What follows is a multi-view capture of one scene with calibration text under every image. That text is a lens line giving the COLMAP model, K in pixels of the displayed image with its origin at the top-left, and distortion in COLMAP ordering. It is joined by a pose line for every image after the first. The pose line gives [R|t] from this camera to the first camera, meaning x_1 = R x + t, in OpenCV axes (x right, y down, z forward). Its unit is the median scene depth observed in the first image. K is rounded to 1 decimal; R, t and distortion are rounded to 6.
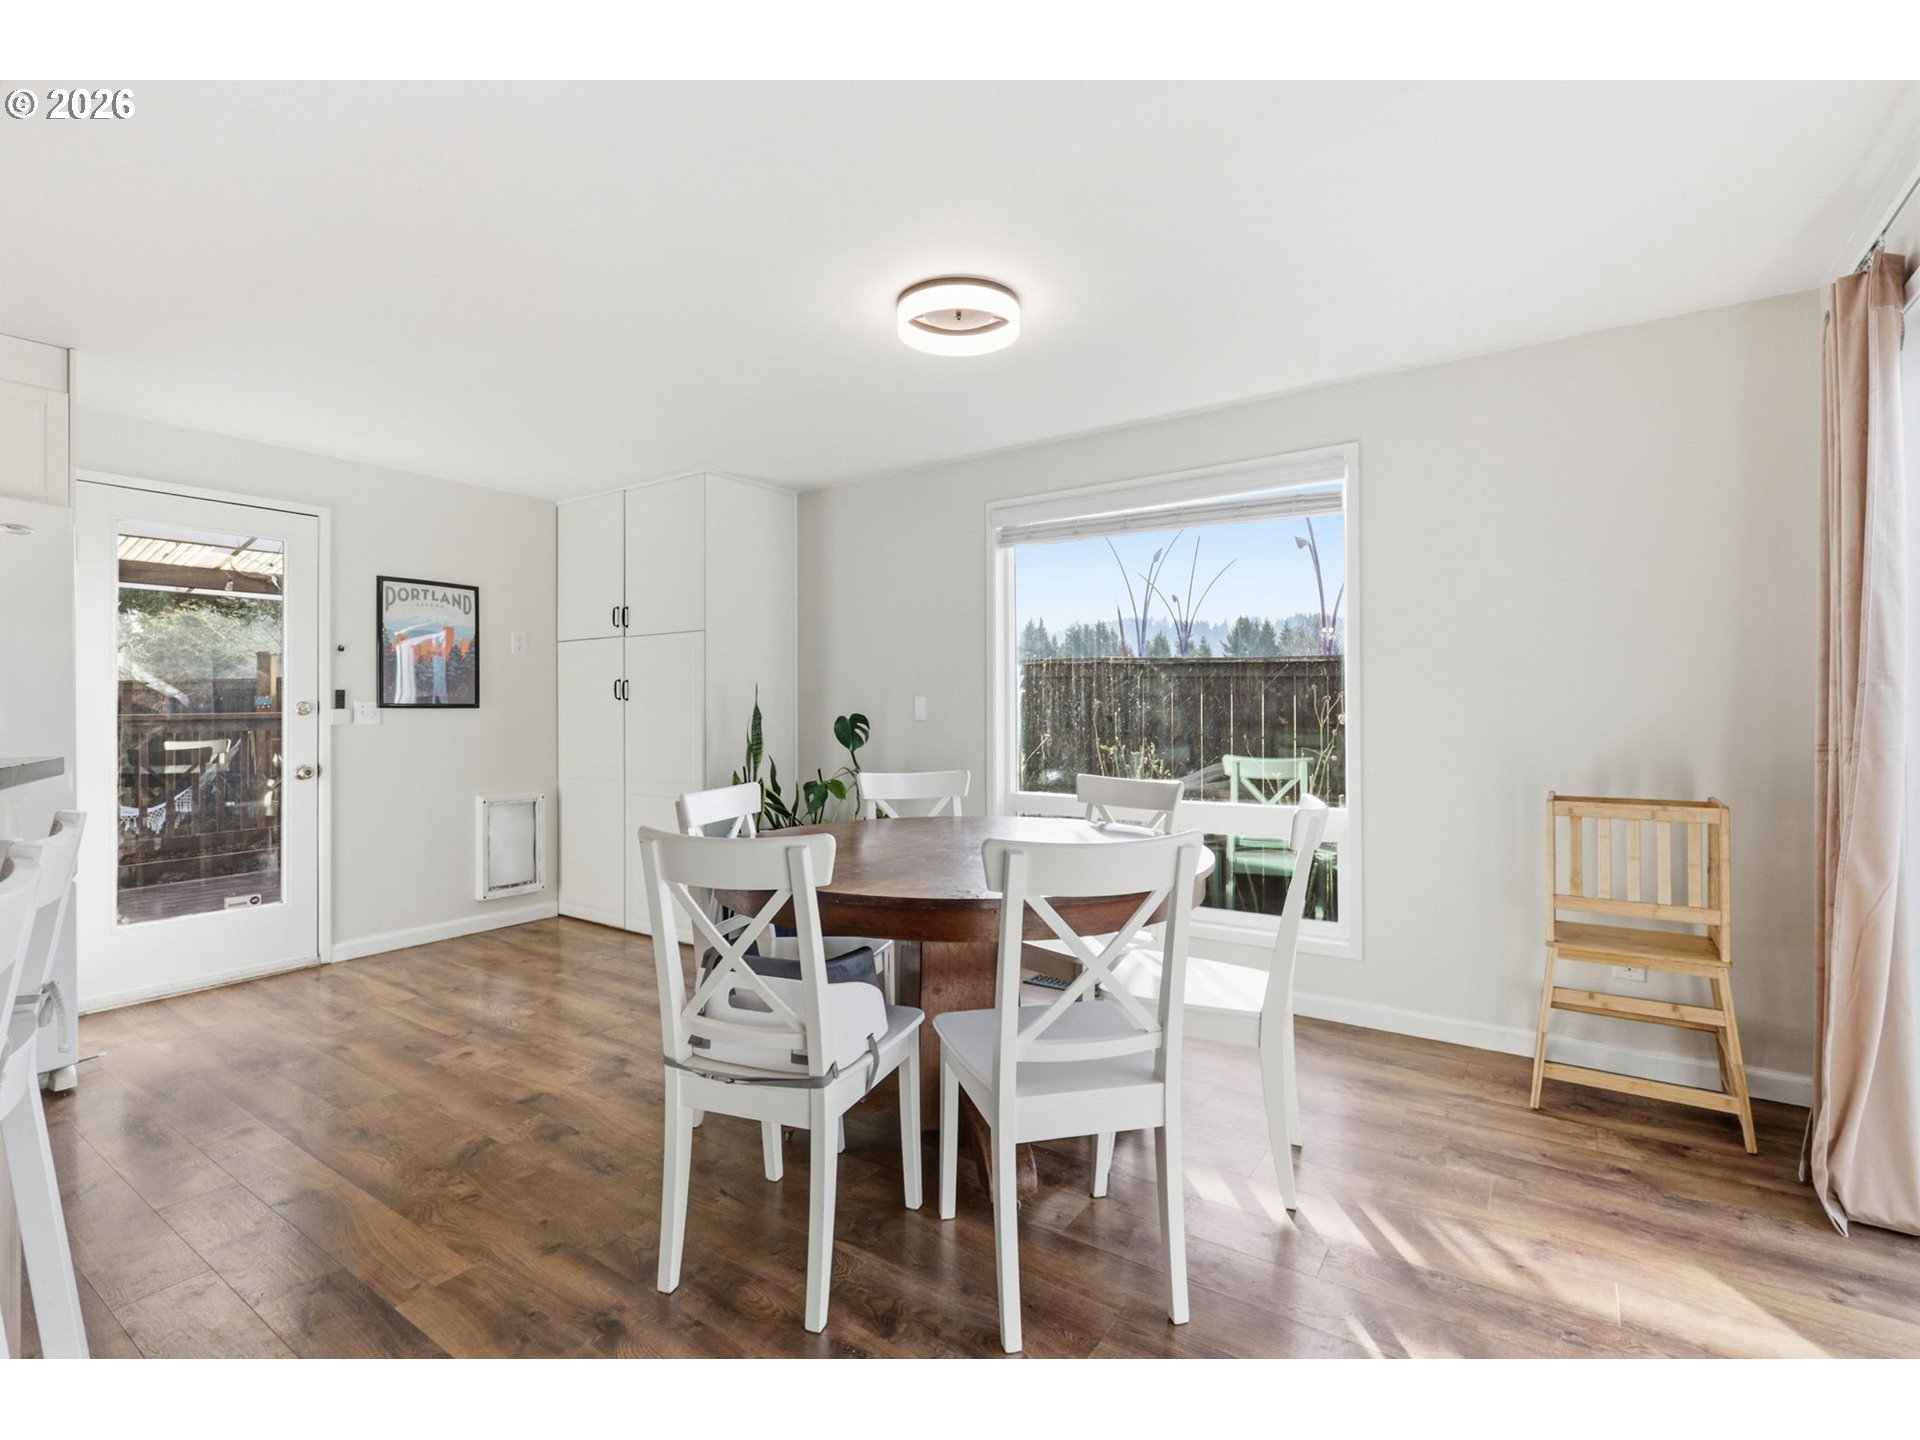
lens RADIAL K [[892.2, 0, 958.9], [0, 892.2, 705.3], [0, 0, 1]] dist [-0.003108, -0.001056]
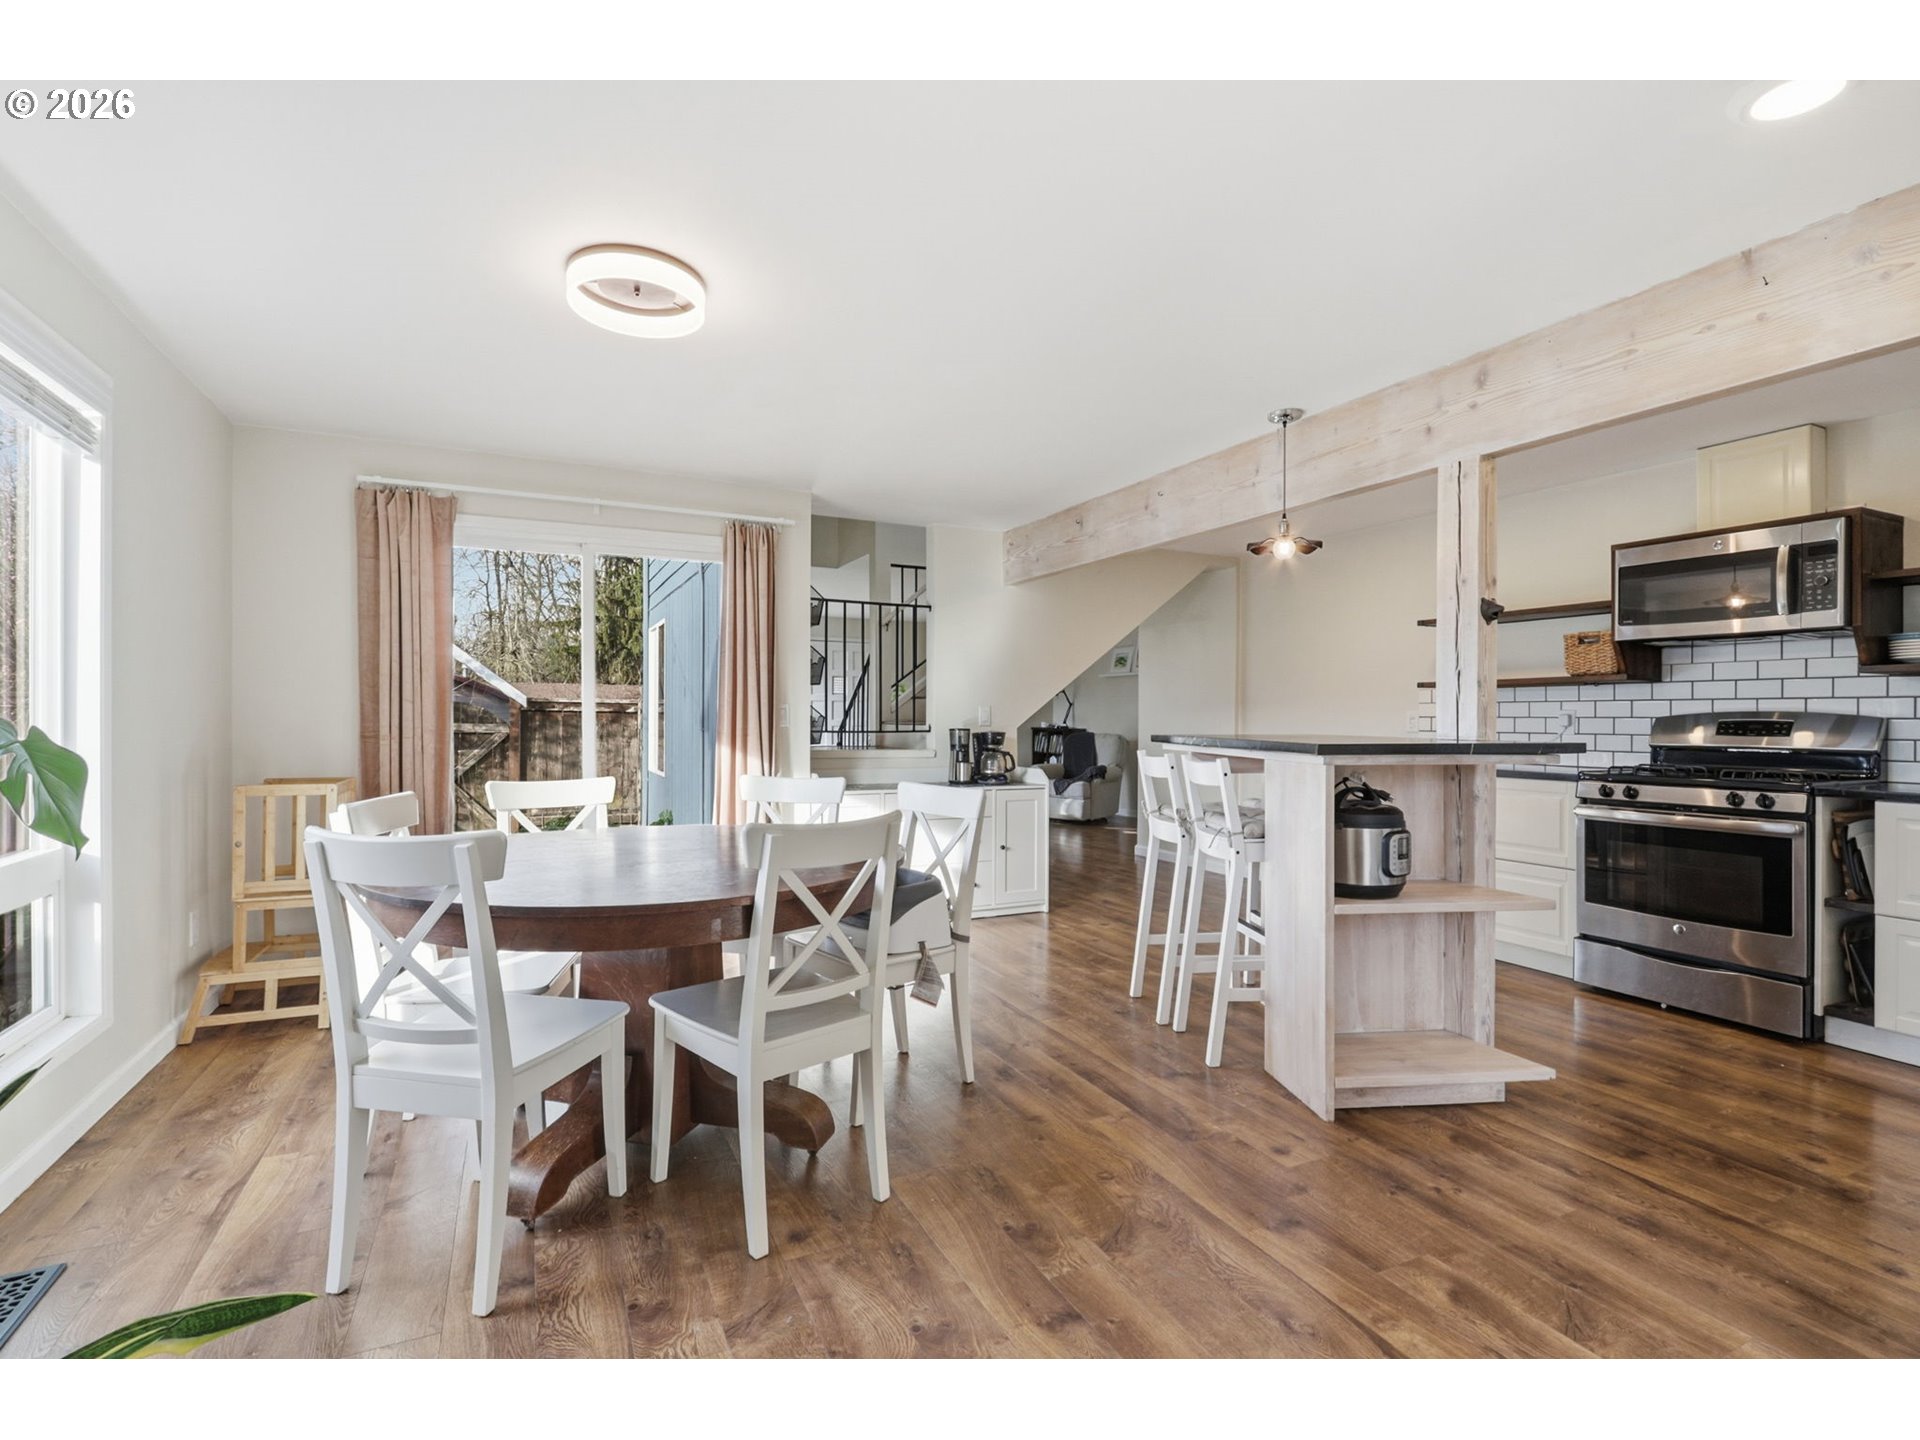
lens RADIAL K [[920.7, 0, 942.3], [0, 920.7, 719.2], [0, 0, 1]] dist [-0.002396, -0.000039]
pose [[-0.863652, 0.000589, 0.504088, -0.500921], [-0.003732, 0.999964, -0.007562, 0.011243], [-0.504075, -0.008412, -0.863619, 1.098464]]
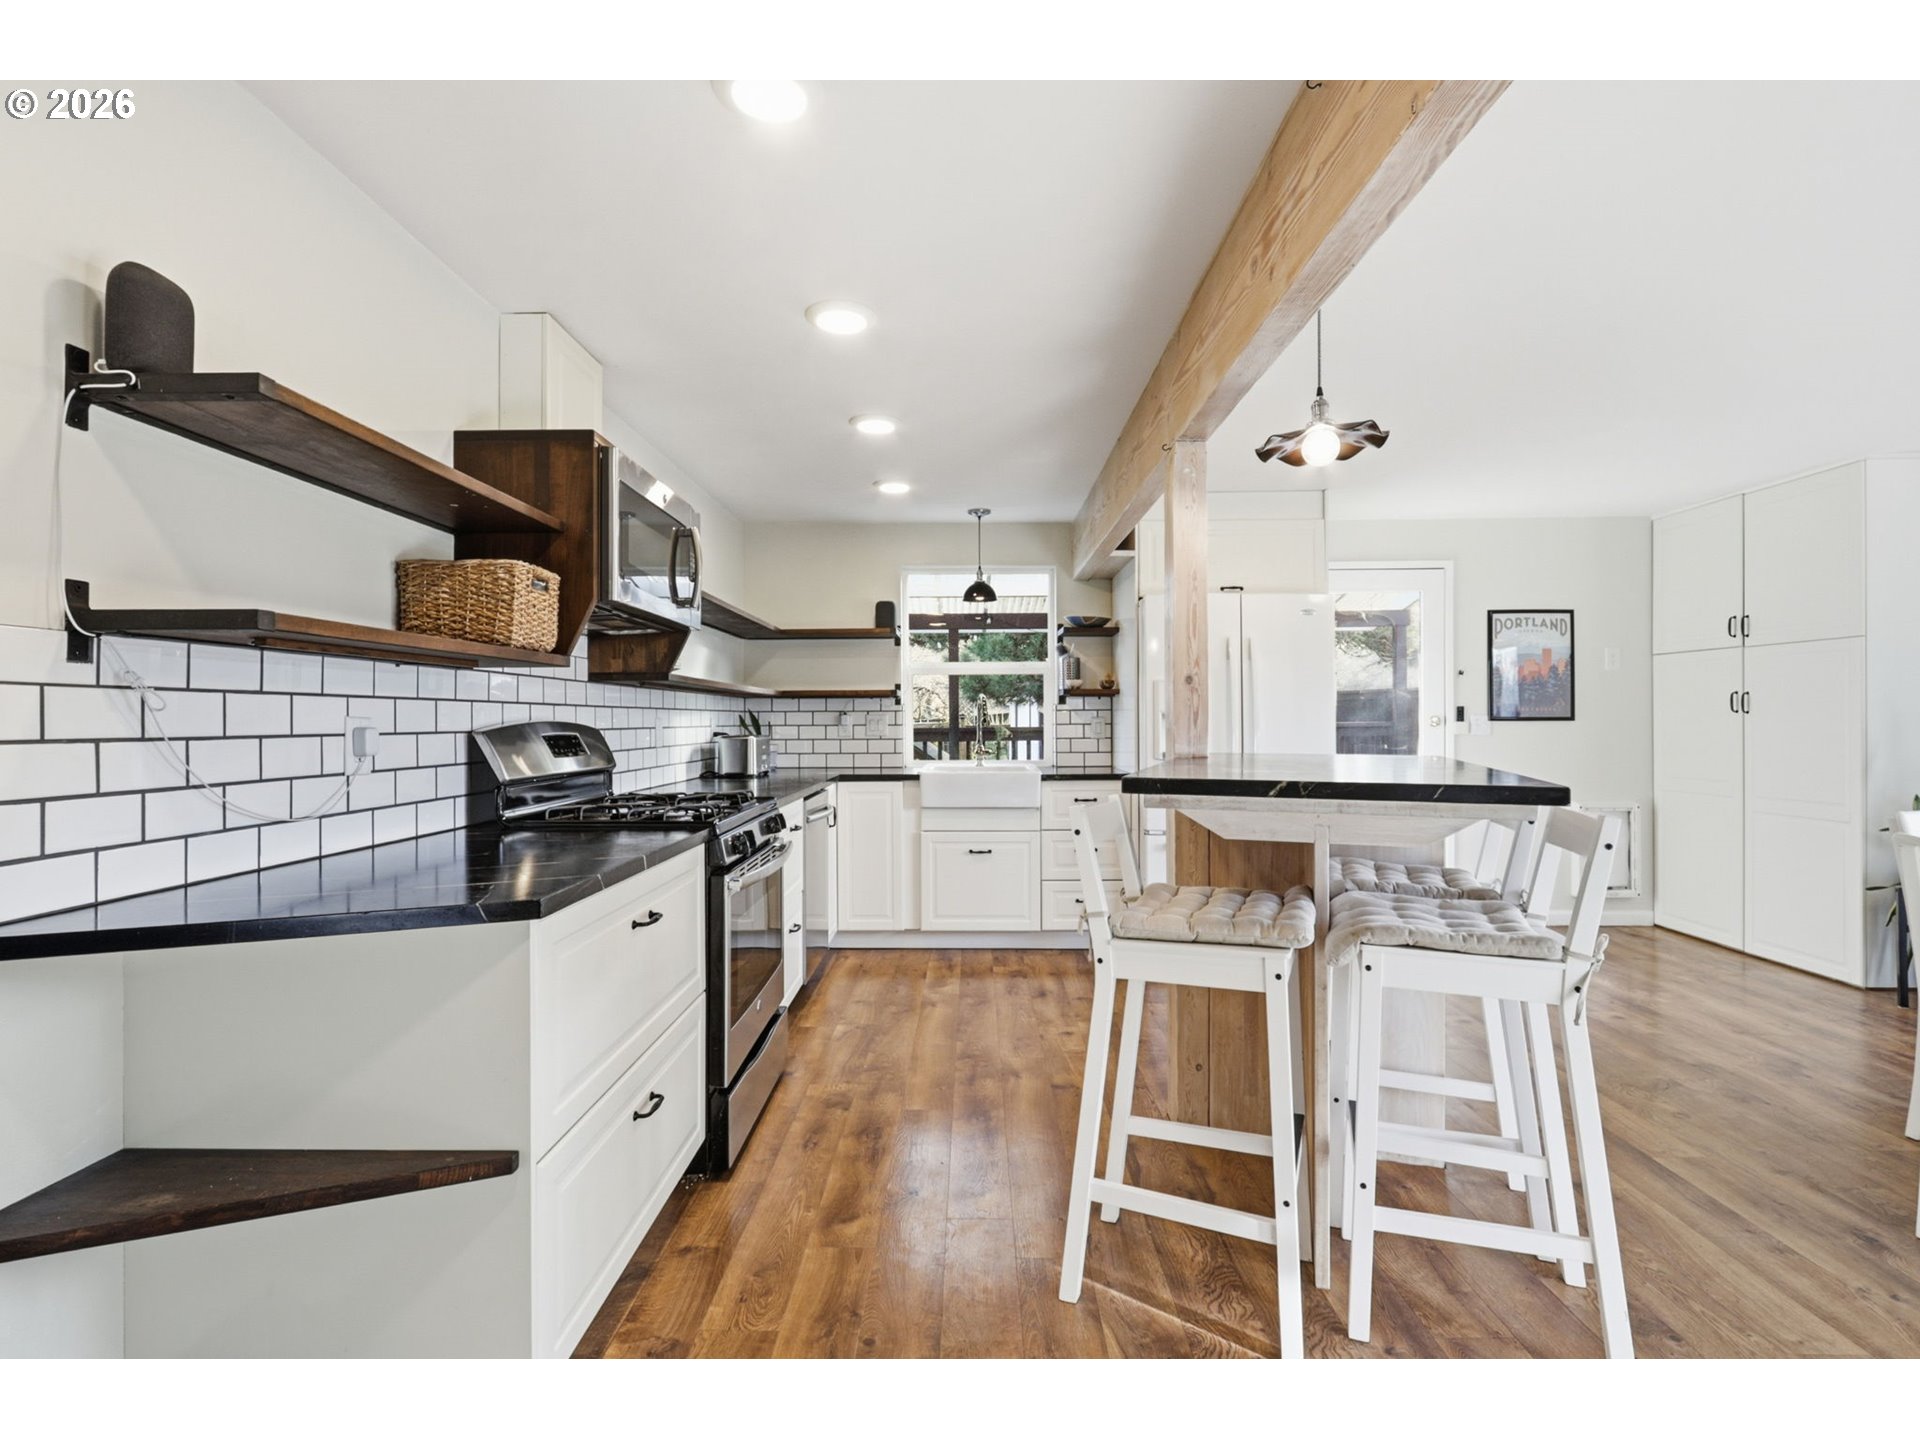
lens RADIAL K [[920.7, 0, 942.3], [0, 920.7, 719.2], [0, 0, 1]] dist [-0.002396, -0.000039]
pose [[0.539447, 0.002743, -0.842015, -0.008806], [0.005234, 0.999964, 0.006611, -0.012407], [0.842003, -0.007973, 0.539413, -0.313032]]
